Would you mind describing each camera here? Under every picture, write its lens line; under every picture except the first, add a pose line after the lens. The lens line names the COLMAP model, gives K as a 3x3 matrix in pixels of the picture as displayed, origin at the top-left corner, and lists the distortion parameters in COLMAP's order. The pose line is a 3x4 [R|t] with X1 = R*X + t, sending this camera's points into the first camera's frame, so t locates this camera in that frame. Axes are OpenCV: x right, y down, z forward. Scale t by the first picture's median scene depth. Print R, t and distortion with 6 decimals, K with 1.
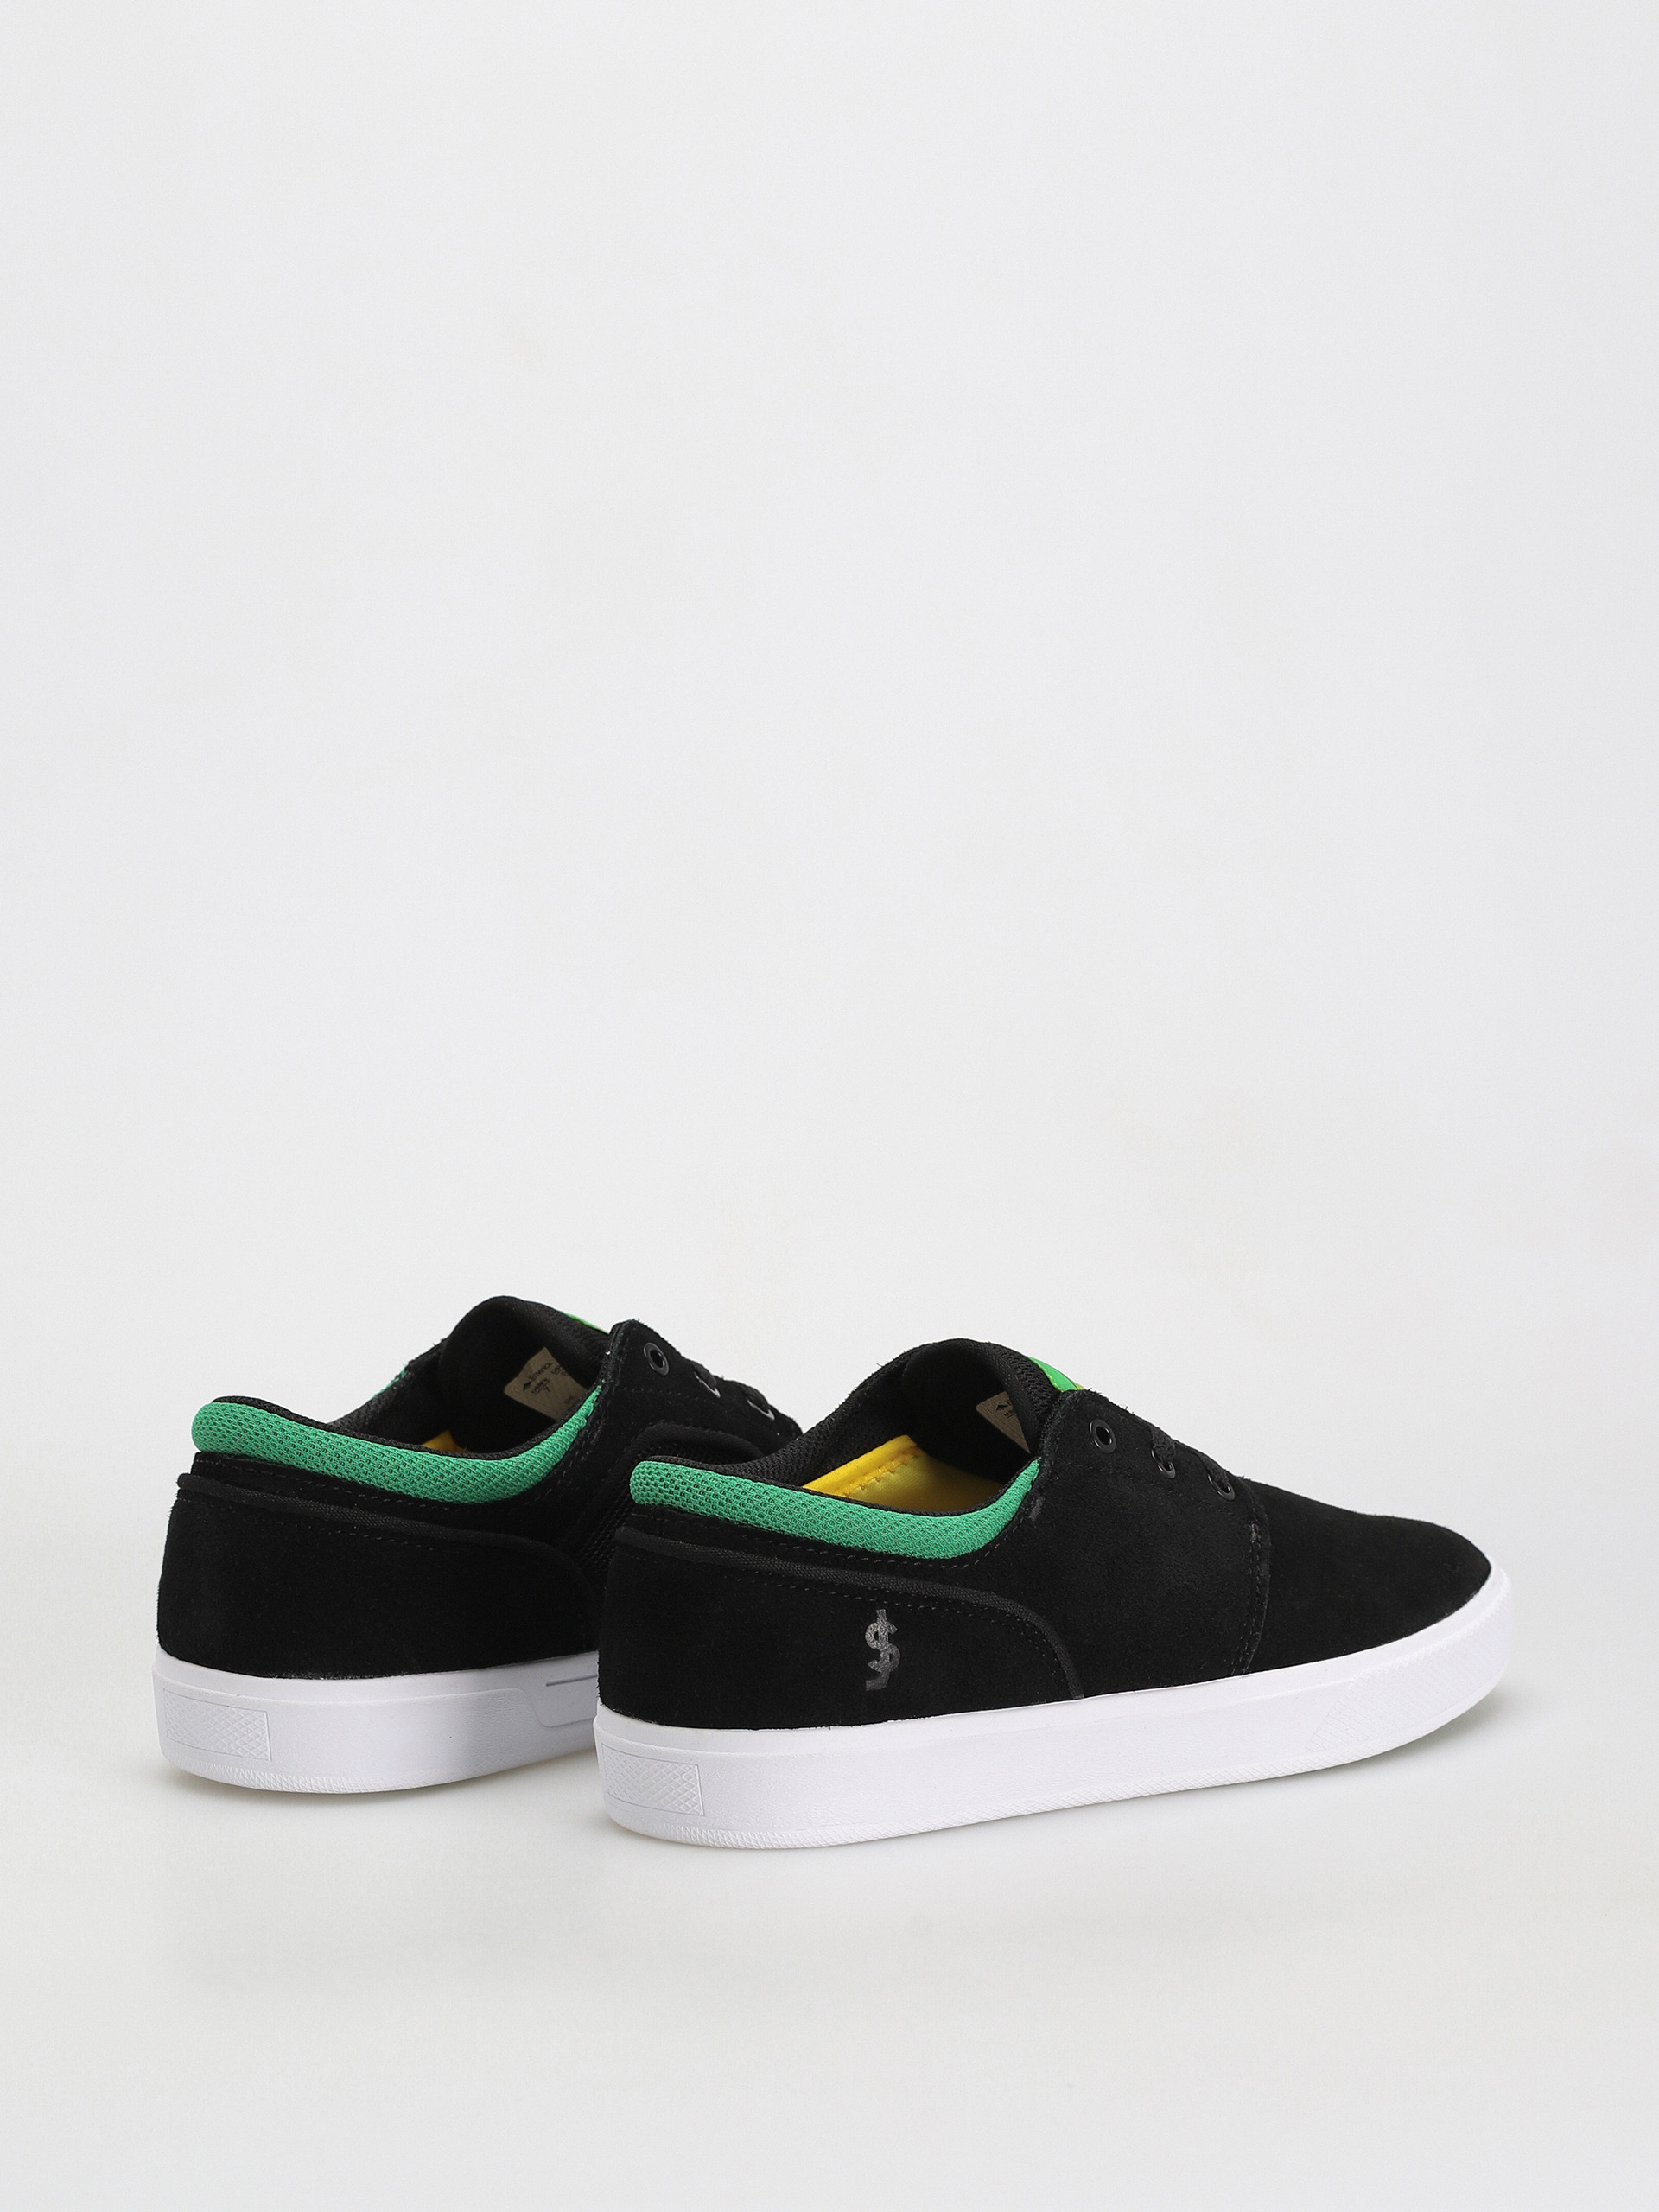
lens RADIAL K [[6217.1, 0, 827.9], [0, 6217.1, 1106.8], [0, 0, 1]] dist [0.332176, 0.000000]
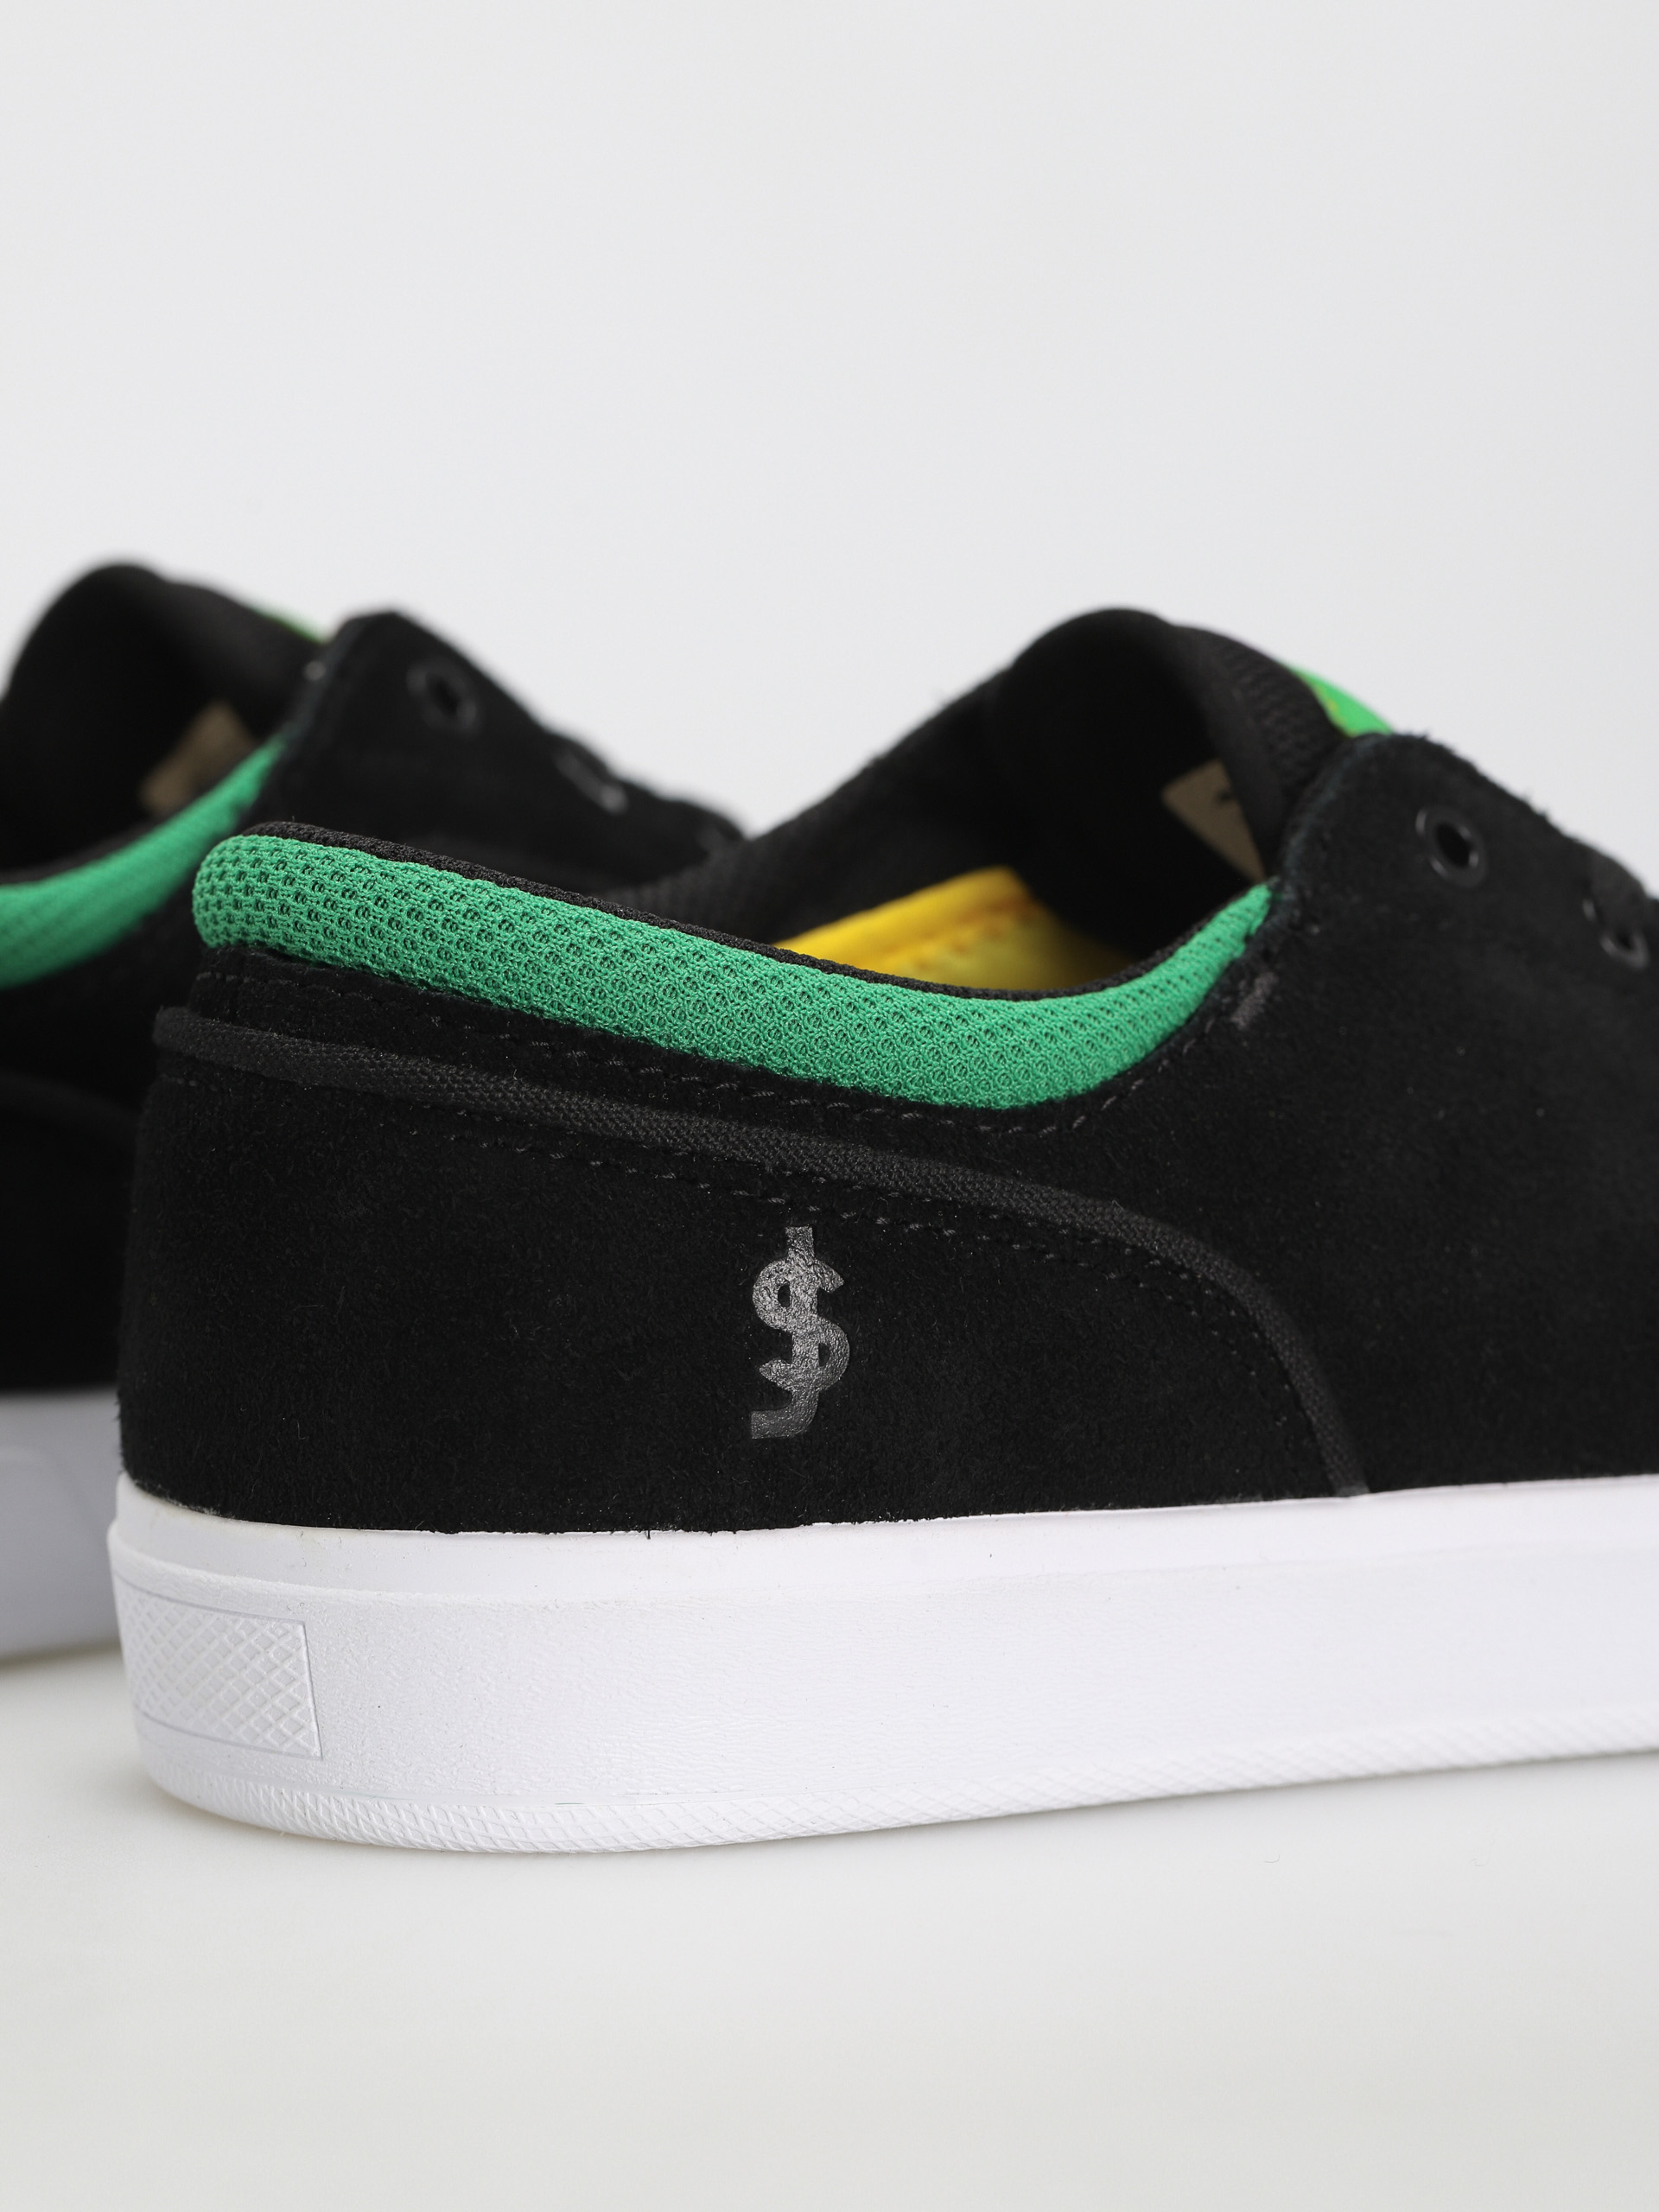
lens RADIAL K [[6217.1, 0, 876.7], [0, 6217.1, 1002.2], [0, 0, 1]] dist [0.332176, 0.000000]
pose [[0.991993, 0.020040, -0.124694, 0.059418], [-0.023113, 0.999463, -0.023246, 0.075279], [0.124161, 0.025942, 0.991923, 0.622790]]
